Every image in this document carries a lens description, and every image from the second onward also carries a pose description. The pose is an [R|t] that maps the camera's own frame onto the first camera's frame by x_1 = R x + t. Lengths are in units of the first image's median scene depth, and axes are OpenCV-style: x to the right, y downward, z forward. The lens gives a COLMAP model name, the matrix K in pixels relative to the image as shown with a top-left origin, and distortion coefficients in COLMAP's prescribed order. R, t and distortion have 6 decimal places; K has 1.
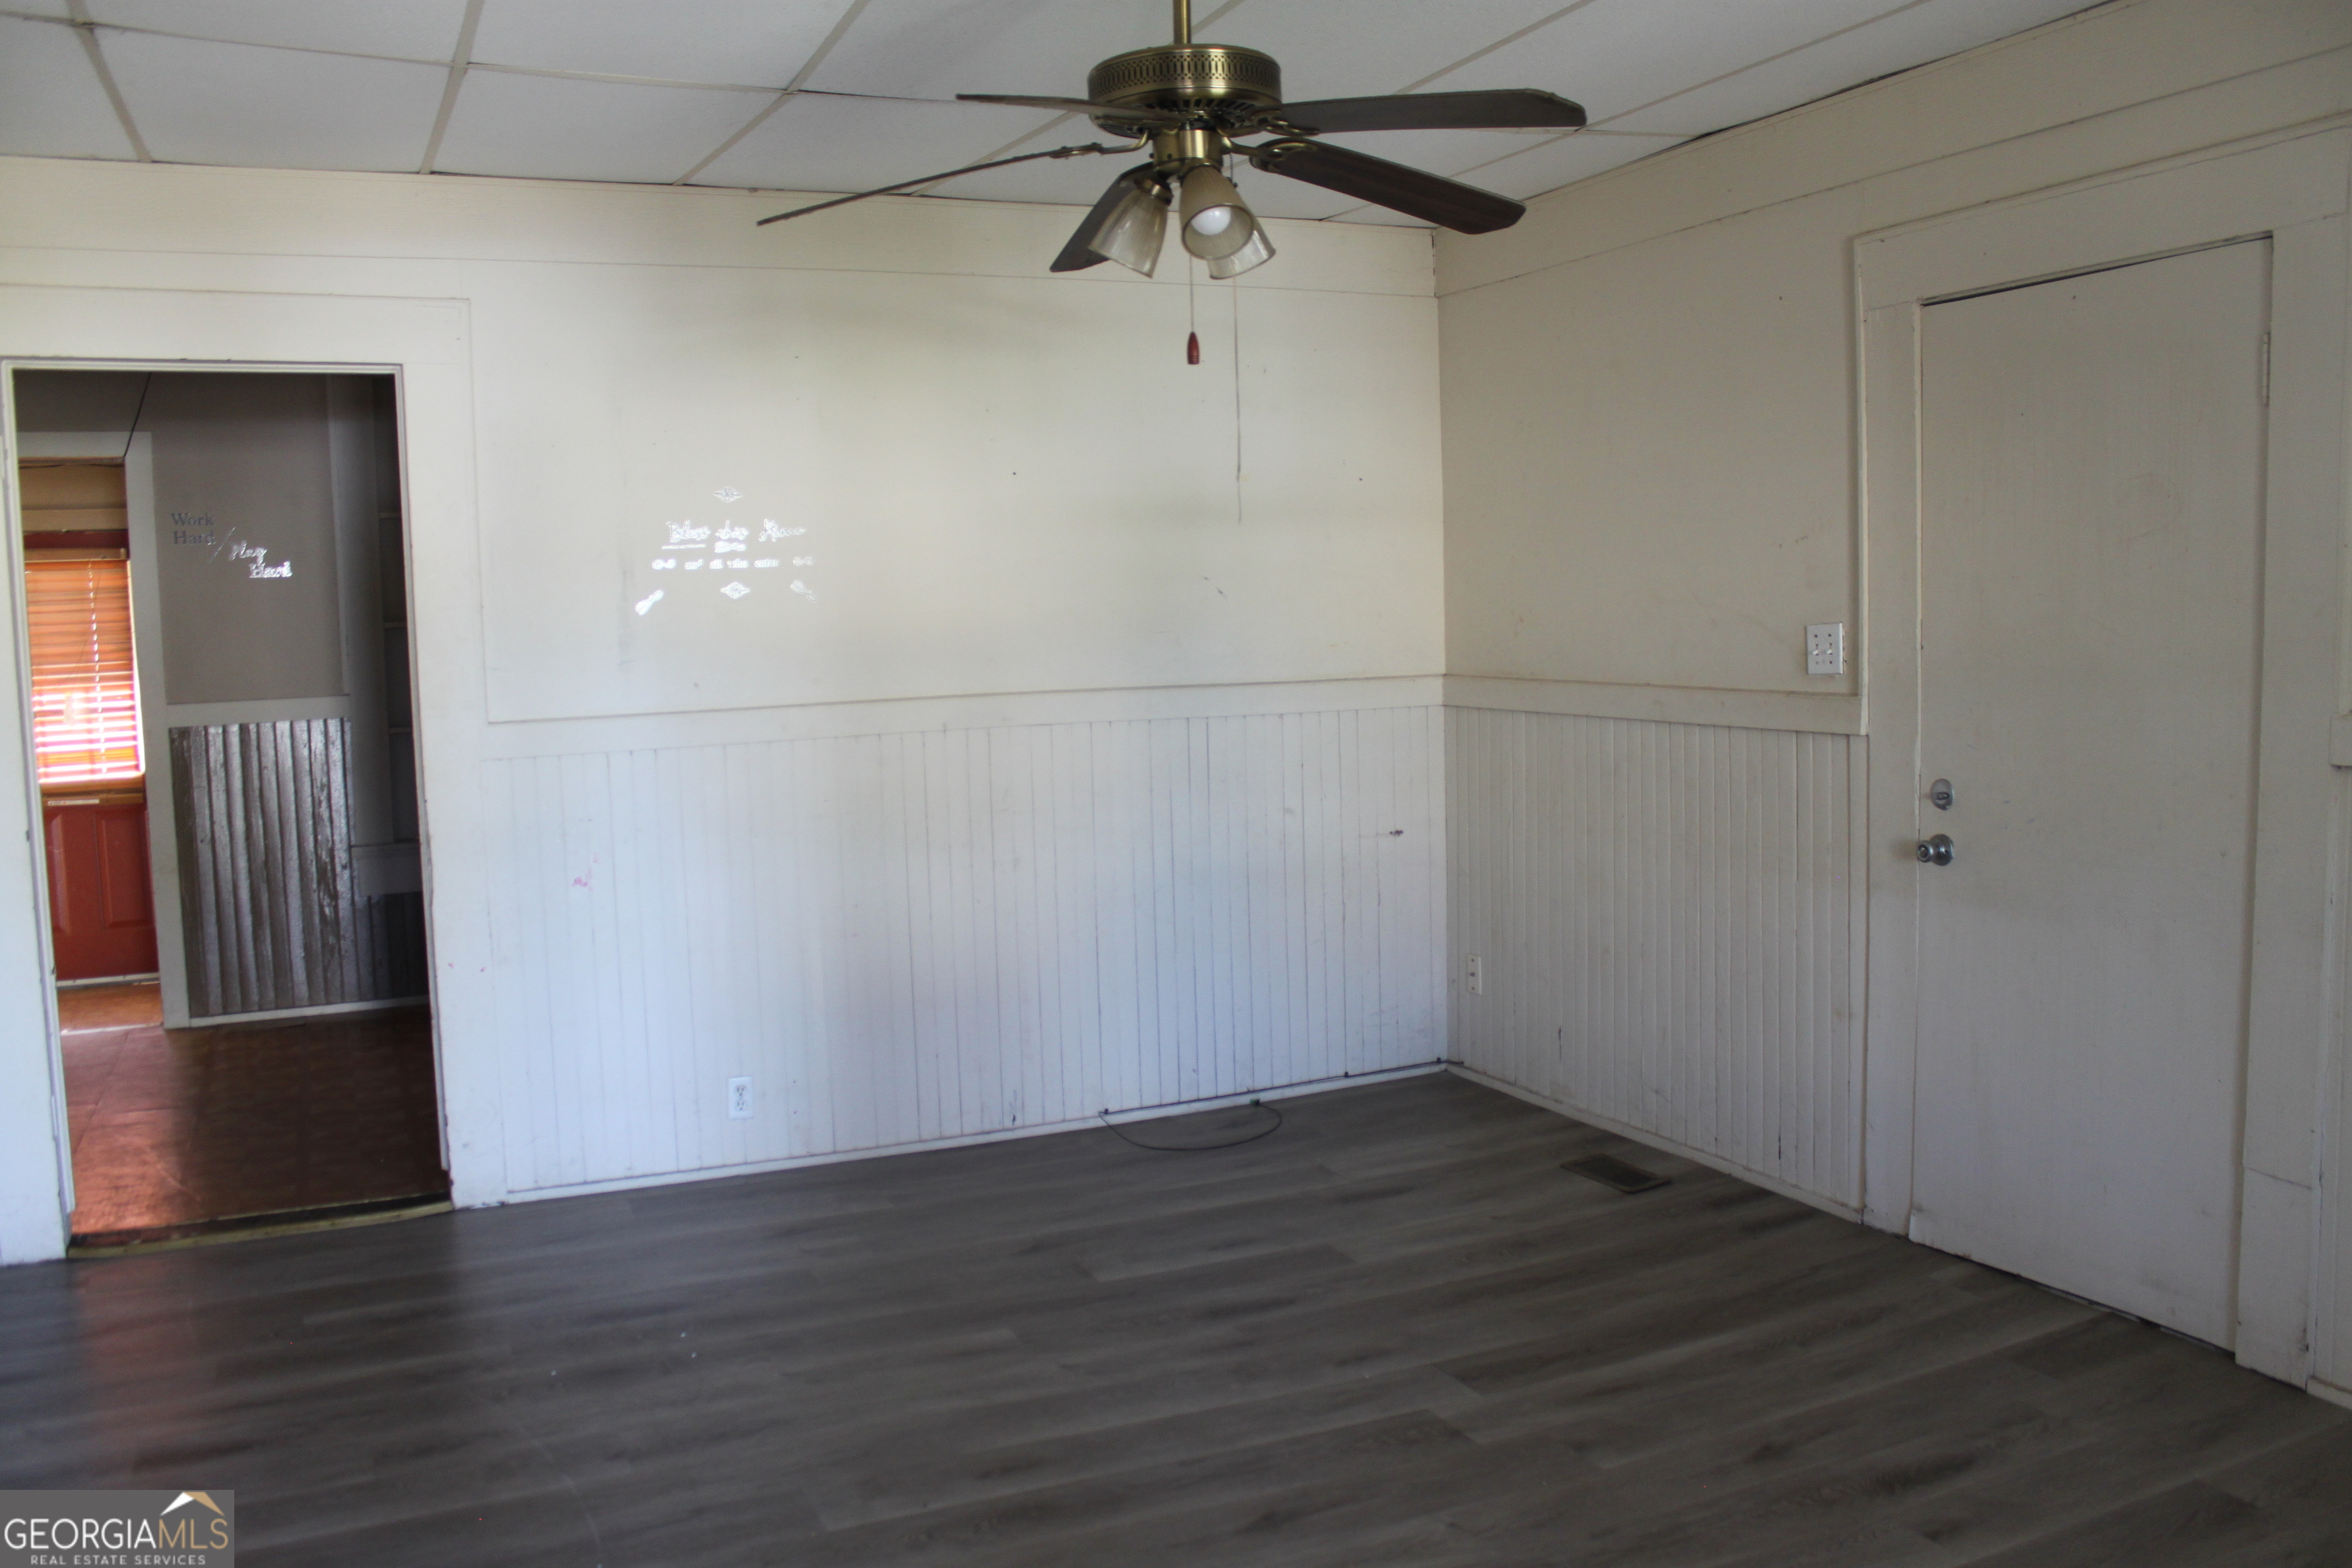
lens RADIAL K [[1964.7, 0, 1223.3], [0, 1964.7, 784.7], [0, 0, 1]] dist [-0.167686, 0.133318]
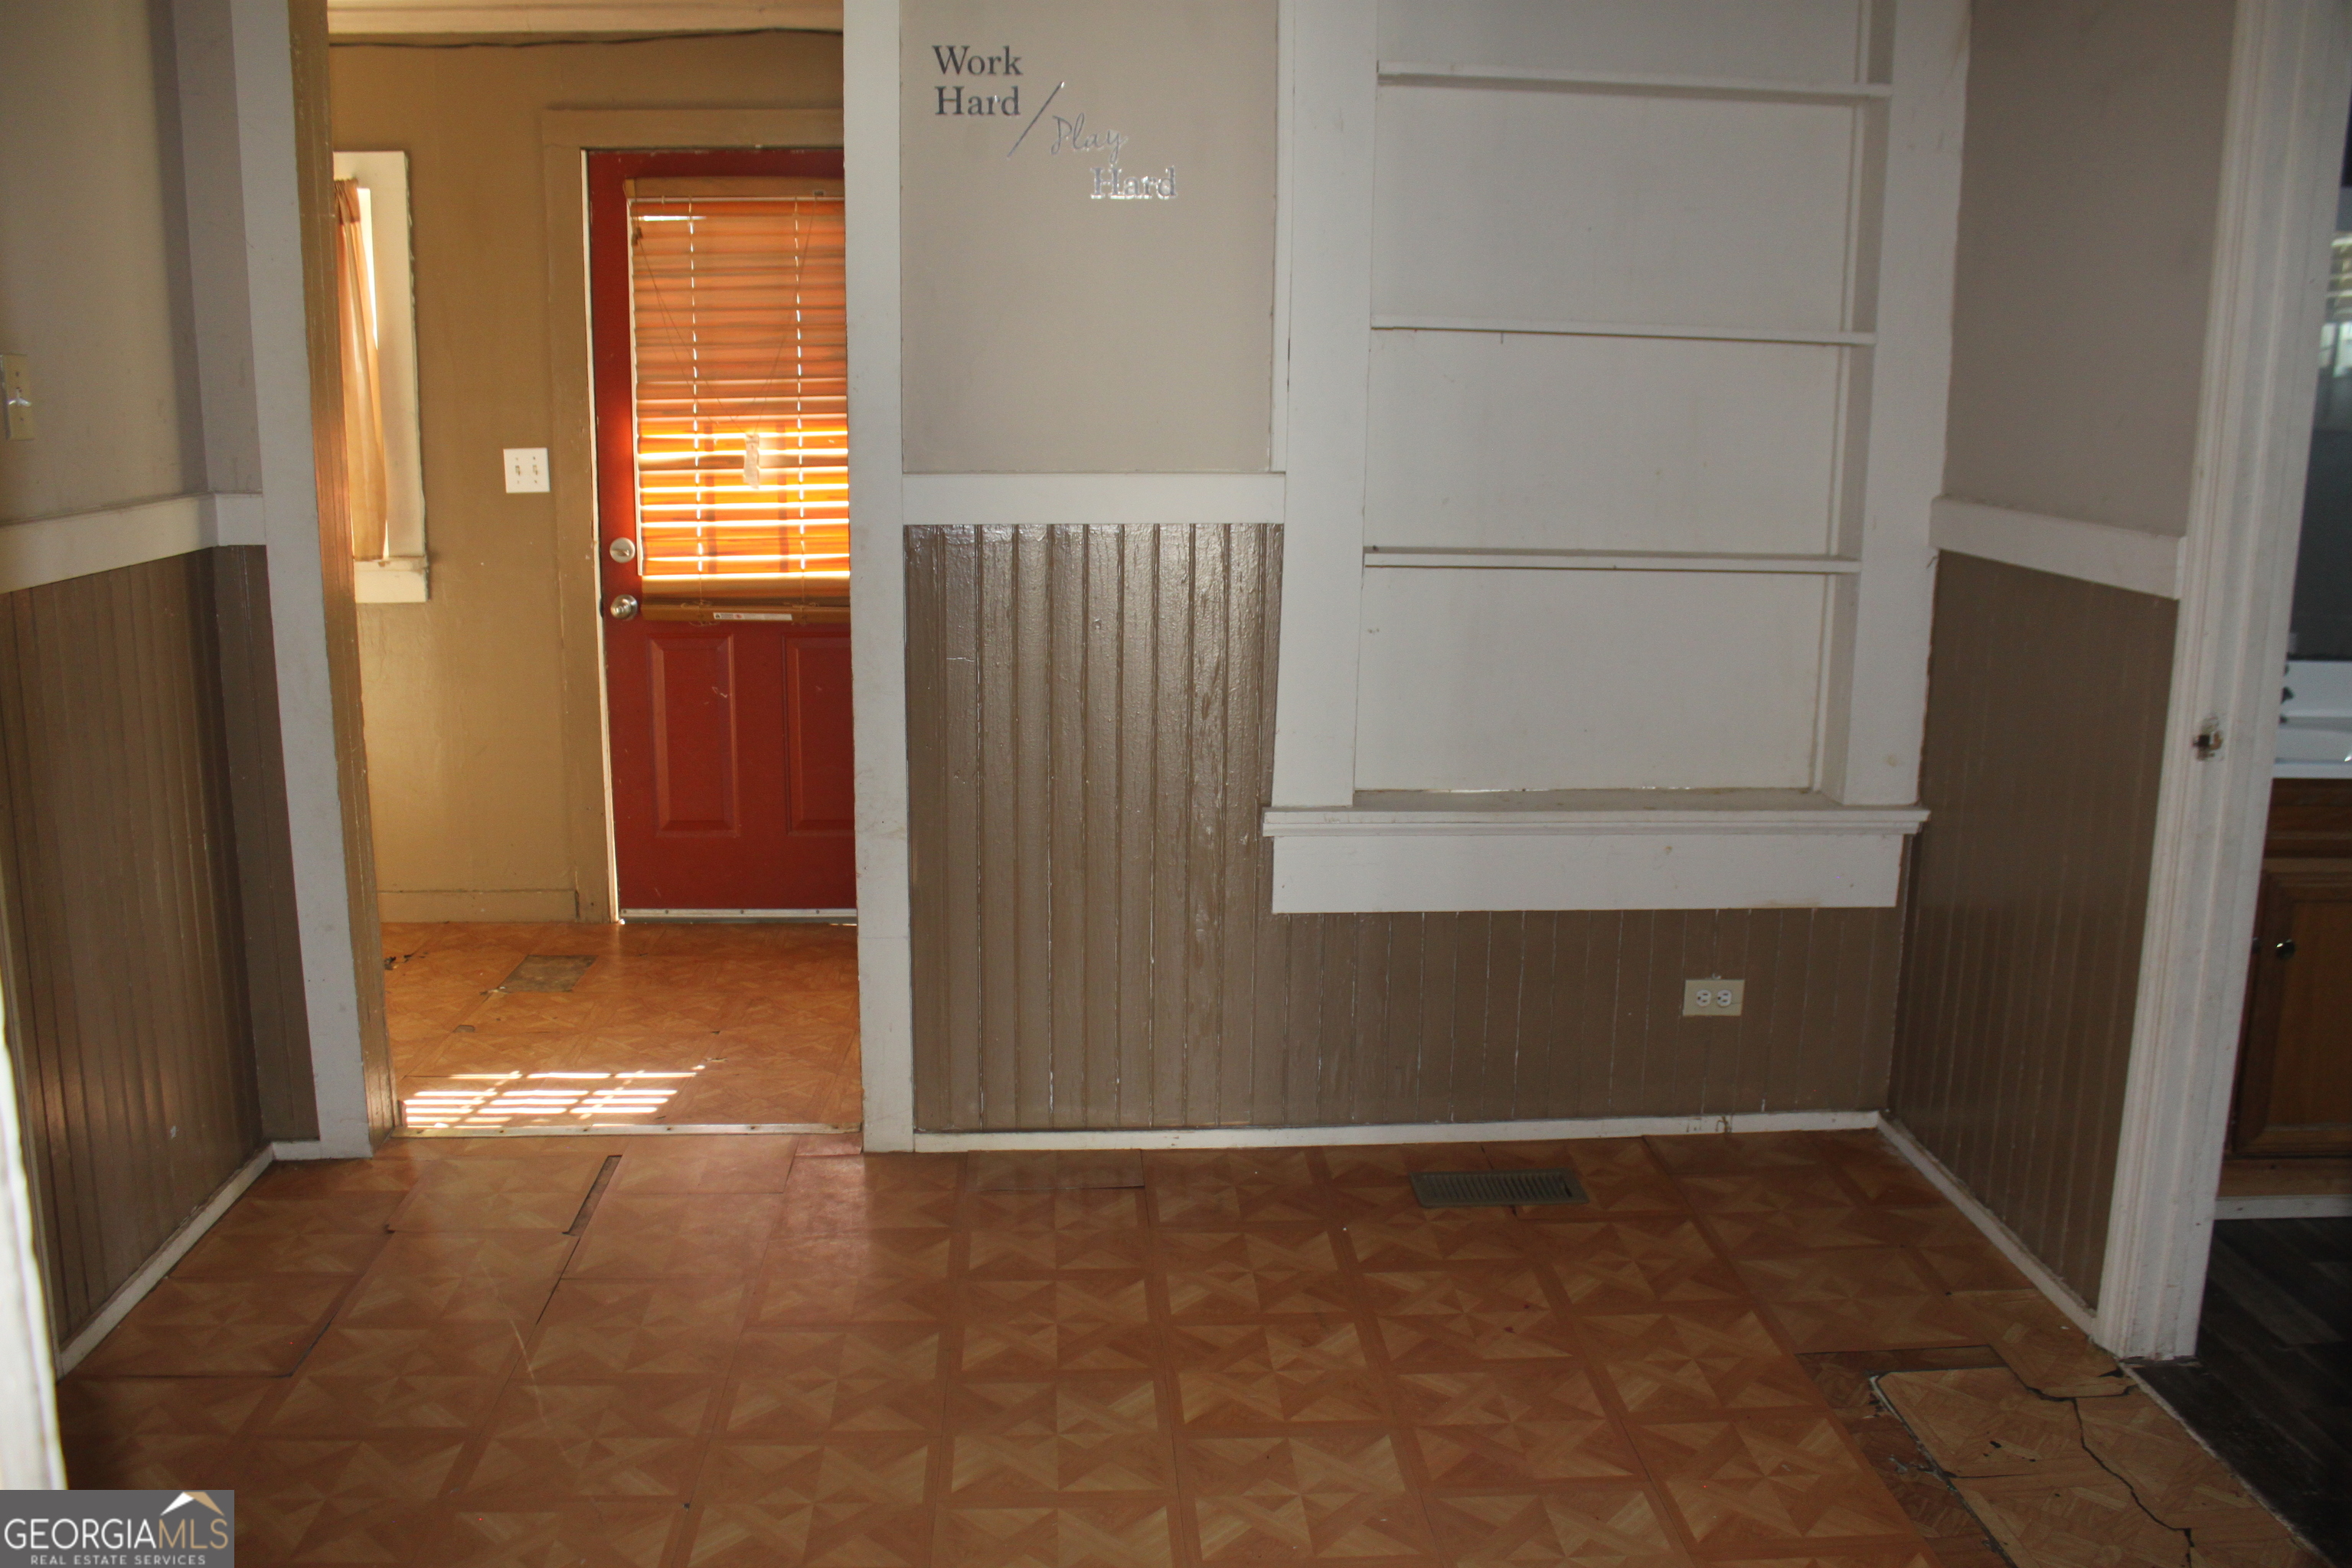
lens RADIAL K [[1964.7, 0, 1179.4], [0, 1964.7, 769.1], [0, 0, 1]] dist [-0.167686, 0.133318]
pose [[0.928438, 0.109316, -0.355038, -0.460819], [-0.067899, 0.989560, 0.127126, -0.051899], [0.365228, -0.093921, 0.926168, 0.829500]]
